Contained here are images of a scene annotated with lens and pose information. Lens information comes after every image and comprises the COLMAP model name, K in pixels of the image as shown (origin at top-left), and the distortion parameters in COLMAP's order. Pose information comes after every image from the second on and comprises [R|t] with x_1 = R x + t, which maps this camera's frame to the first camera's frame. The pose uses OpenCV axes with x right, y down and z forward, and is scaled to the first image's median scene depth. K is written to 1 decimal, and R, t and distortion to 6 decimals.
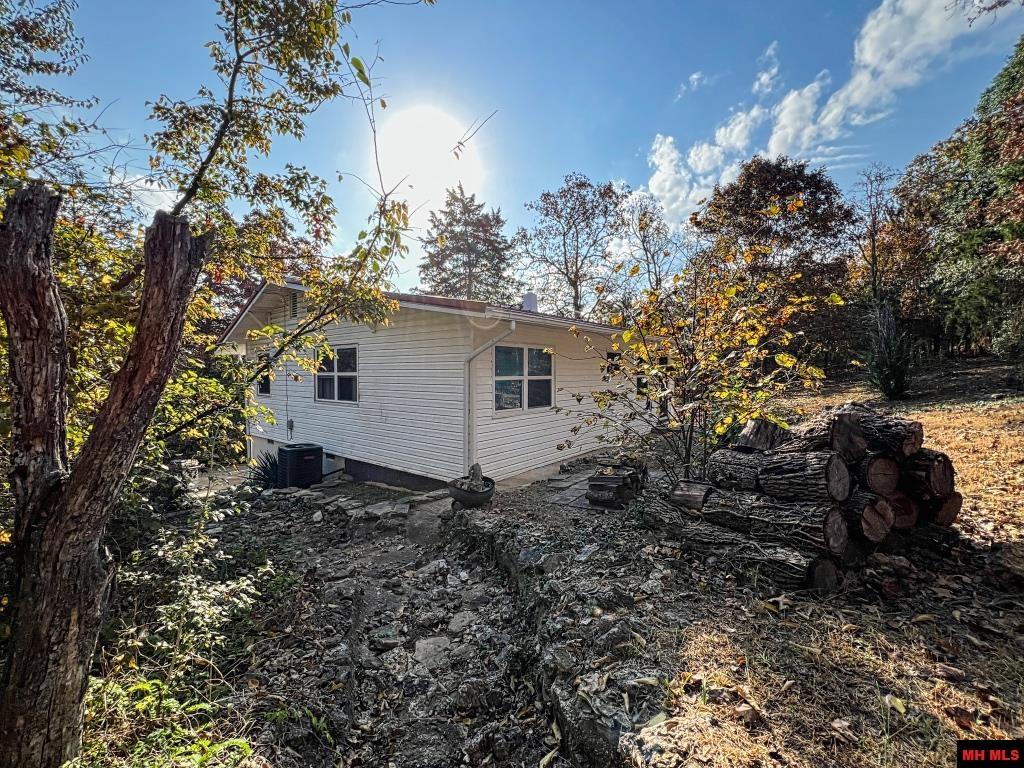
lens RADIAL K [[427.1, 0, 511.1], [0, 427.1, 387.8], [0, 0, 1]] dist [-0.000887, -0.000056]
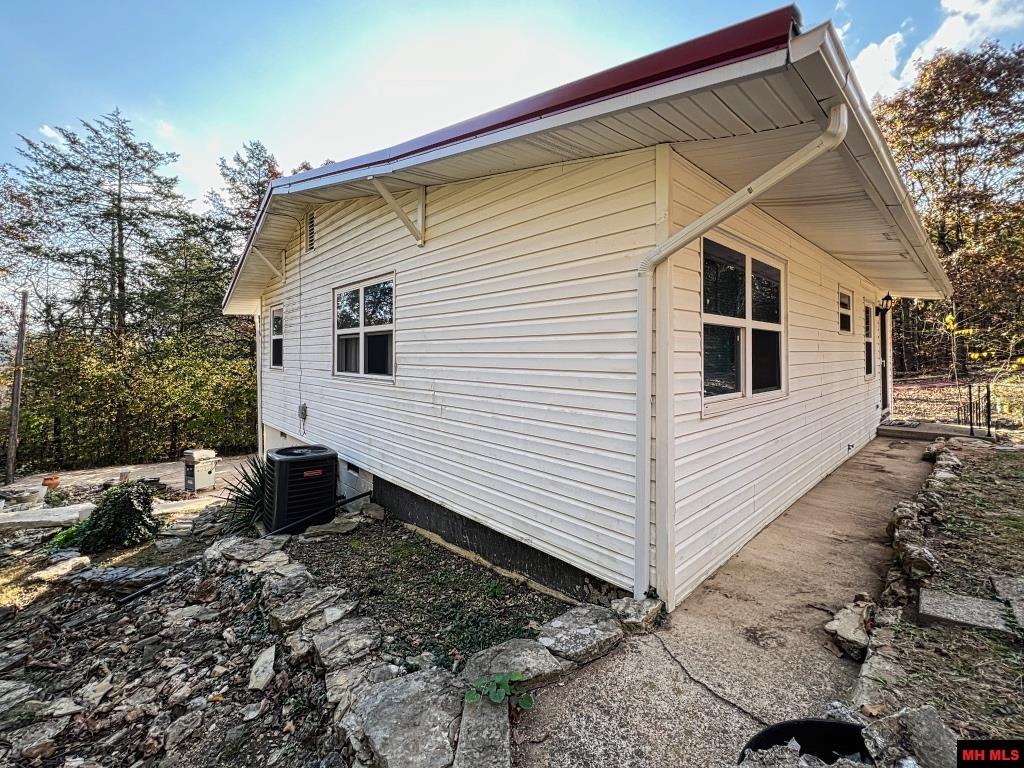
lens RADIAL K [[432.3, 0, 510.9], [0, 432.3, 347.9], [0, 0, 1]] dist [0.000224, 0.000191]
pose [[0.990365, -0.000619, -0.138479, -0.146791], [-0.006328, 0.998743, -0.049719, 0.025540], [0.138336, 0.050117, 0.989117, 0.520729]]
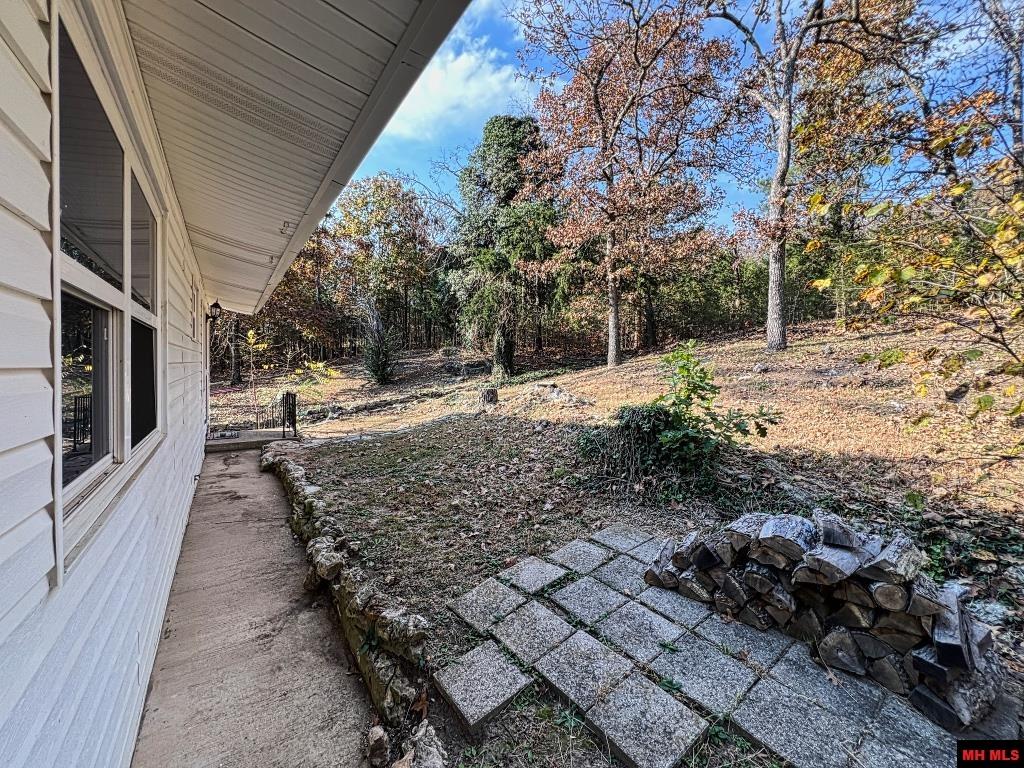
lens RADIAL K [[409.7, 0, 508.4], [0, 409.7, 382.3], [0, 0, 1]] dist [-0.000658, 0.000406]
pose [[0.279158, -0.024723, 0.959927, -0.103300], [0.014567, 0.999663, 0.021510, 0.010309], [-0.960135, 0.007978, 0.279424, 0.778709]]
